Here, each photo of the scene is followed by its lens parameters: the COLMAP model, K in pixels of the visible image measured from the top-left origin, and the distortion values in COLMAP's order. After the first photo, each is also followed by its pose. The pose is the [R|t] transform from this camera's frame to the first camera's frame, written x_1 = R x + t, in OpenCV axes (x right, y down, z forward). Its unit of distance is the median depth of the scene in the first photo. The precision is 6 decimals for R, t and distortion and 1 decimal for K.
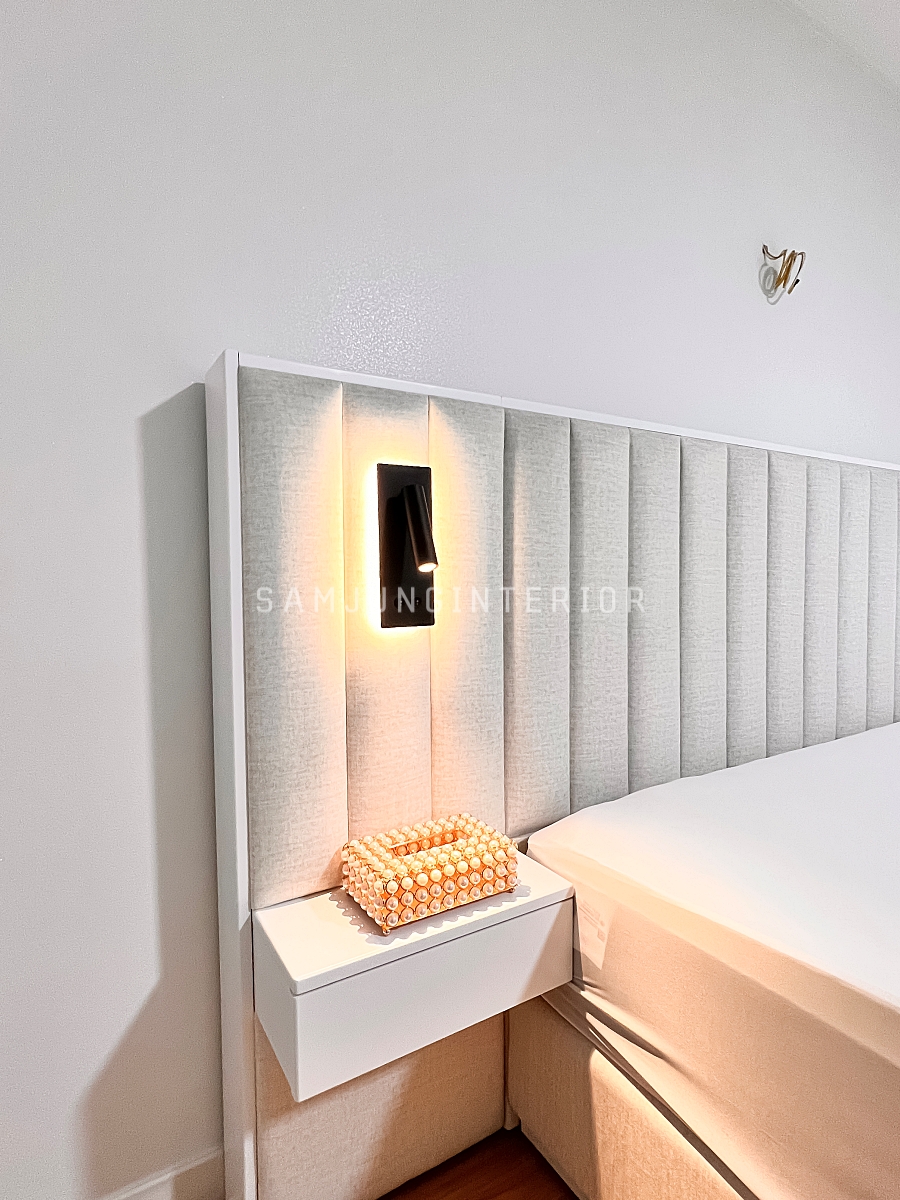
lens RADIAL K [[640.8, 0, 438.4], [0, 640.8, 598.9], [0, 0, 1]] dist [0.000310, 0.000516]
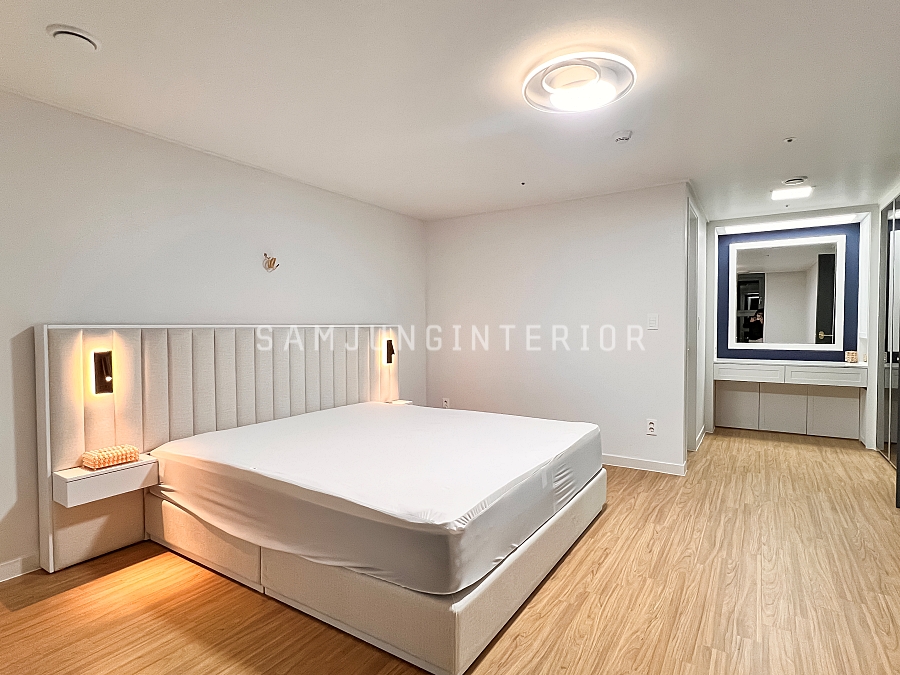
lens RADIAL K [[480.6, 0, 453.4], [0, 480.6, 340.2], [0, 0, 1]] dist [0.000310, 0.000516]
pose [[0.892940, -0.007514, 0.450113, 0.504260], [0.014178, 0.999834, -0.011435, -0.203475], [-0.449952, 0.016592, 0.892898, -2.392817]]
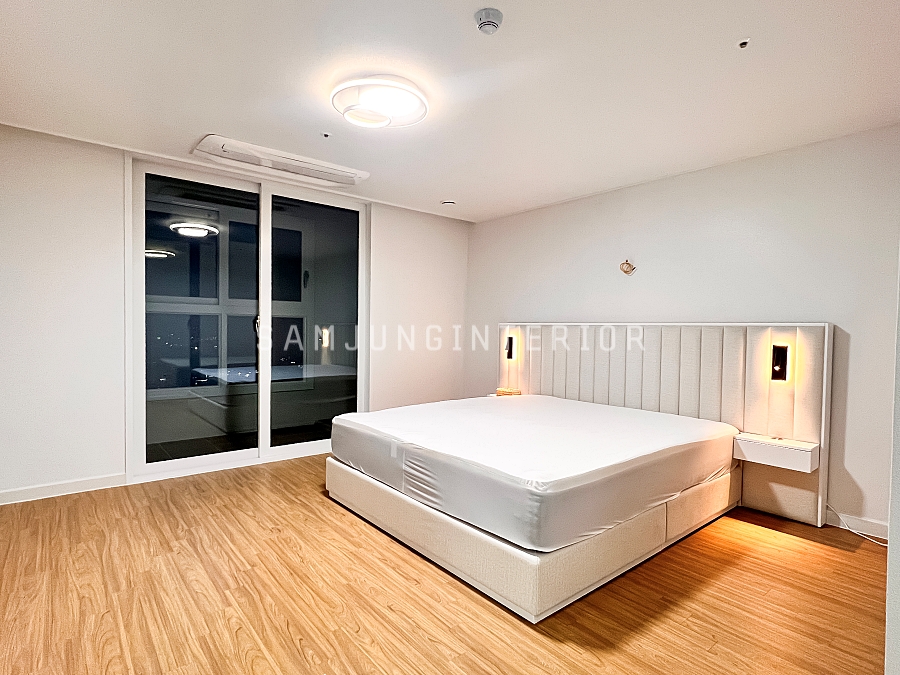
lens RADIAL K [[480.6, 0, 451.4], [0, 480.6, 338.4], [0, 0, 1]] dist [0.000310, 0.000516]
pose [[0.151201, 0.033066, -0.987950, 5.022090], [-0.056208, 0.998111, 0.024804, -0.271414], [0.986904, 0.051781, 0.152774, -0.466304]]
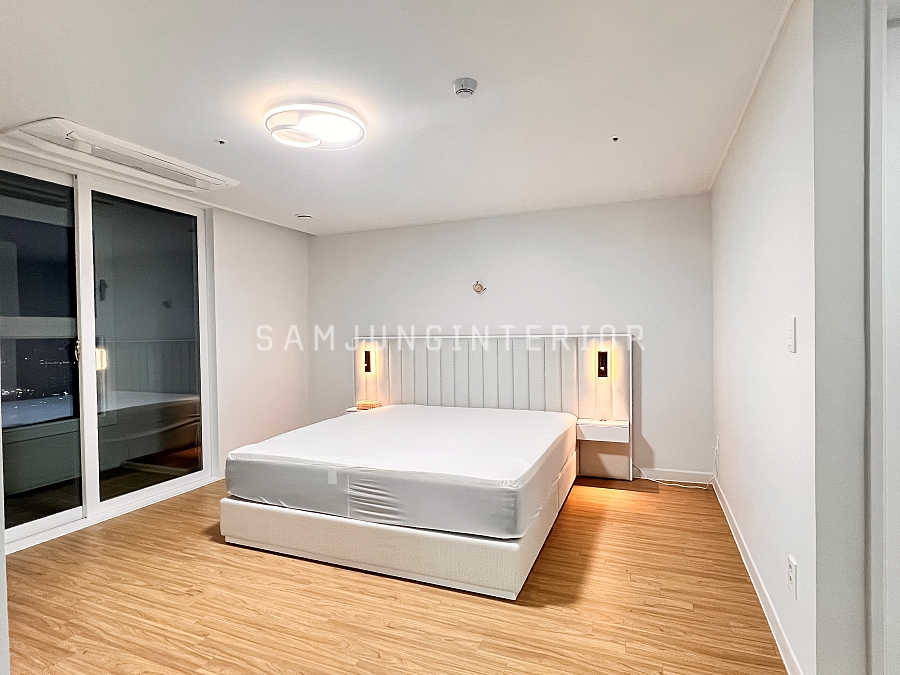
lens RADIAL K [[480.6, 0, 452.3], [0, 480.6, 337.9], [0, 0, 1]] dist [0.000310, 0.000516]
pose [[0.598699, 0.012225, -0.800881, 4.838618], [-0.023849, 0.999712, -0.002569, -0.346929], [0.800619, 0.020638, 0.598818, -1.512093]]
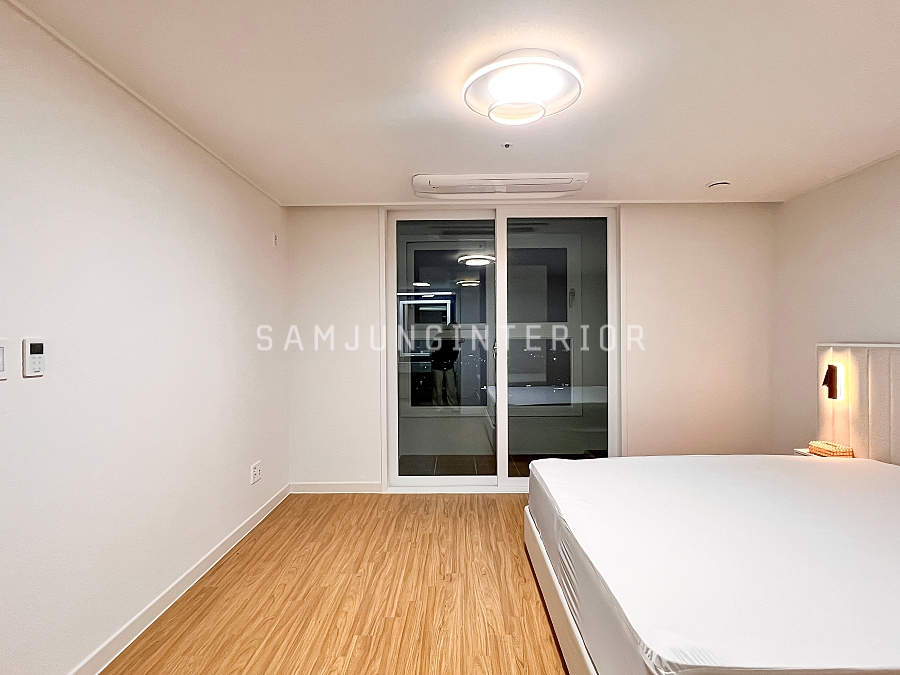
lens RADIAL K [[480.6, 0, 453.0], [0, 480.6, 340.0], [0, 0, 1]] dist [0.000310, 0.000516]
pose [[-0.518104, 0.017072, -0.855147, 4.291789], [-0.021934, 0.999207, 0.033237, -0.431663], [0.855036, 0.035977, -0.517319, 0.416399]]
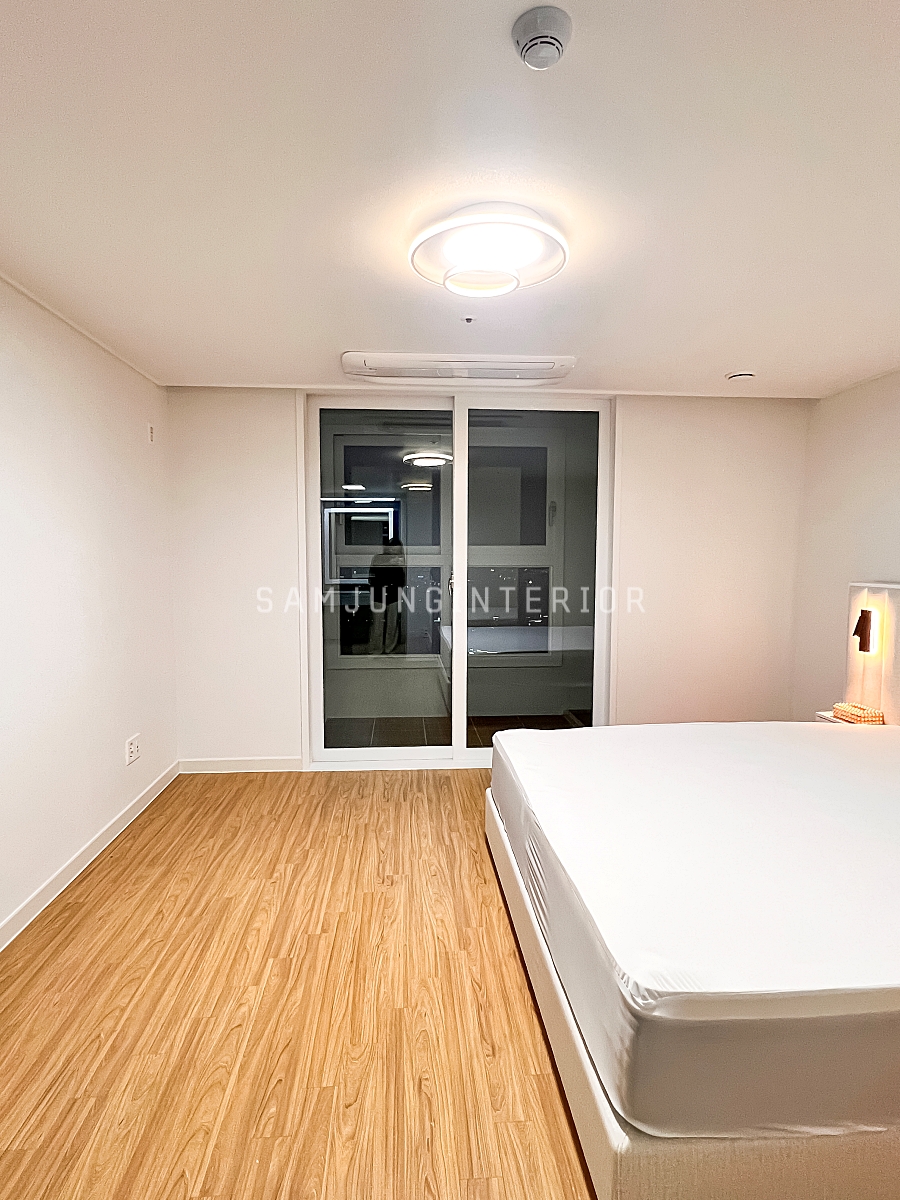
lens RADIAL K [[640.8, 0, 444.0], [0, 640.8, 603.2], [0, 0, 1]] dist [0.000310, 0.000516]
pose [[-0.453816, 0.078430, -0.887637, 4.342635], [-0.032442, 0.994005, 0.104415, -0.545115], [0.890505, 0.076182, -0.448550, 0.449672]]
